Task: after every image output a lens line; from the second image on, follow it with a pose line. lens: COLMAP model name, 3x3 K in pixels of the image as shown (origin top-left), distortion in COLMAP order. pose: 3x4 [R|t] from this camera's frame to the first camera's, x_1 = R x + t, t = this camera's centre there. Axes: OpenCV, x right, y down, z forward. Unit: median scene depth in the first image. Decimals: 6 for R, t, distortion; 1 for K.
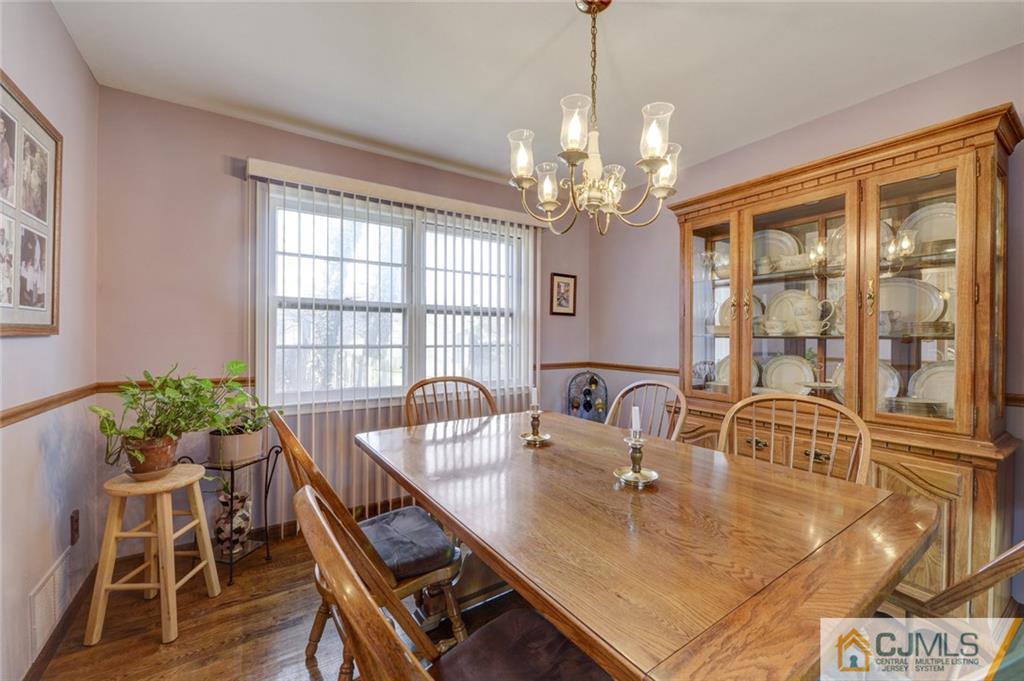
lens RADIAL K [[409.6, 0, 509.7], [0, 409.6, 338.9], [0, 0, 1]] dist [-0.002228, -0.000504]
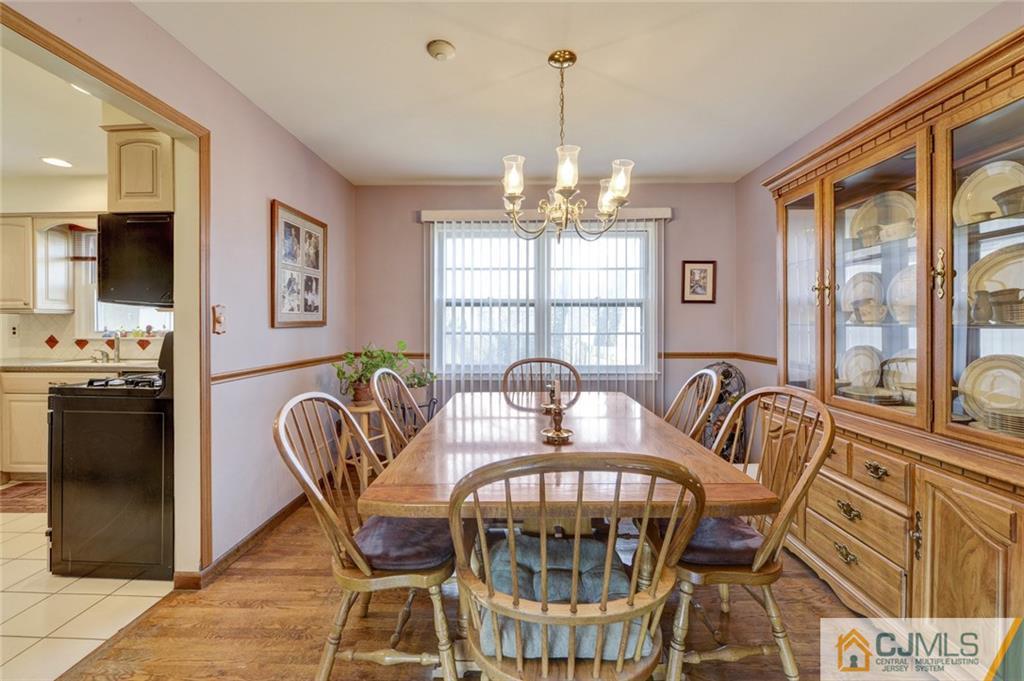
lens RADIAL K [[408.7, 0, 509.0], [0, 408.7, 324.3], [0, 0, 1]] dist [0.001223, 0.000112]
pose [[0.824723, -0.004835, -0.565516, 0.581529], [0.001067, 0.999975, -0.006993, -0.002875], [0.565536, 0.005164, 0.824708, -0.096249]]
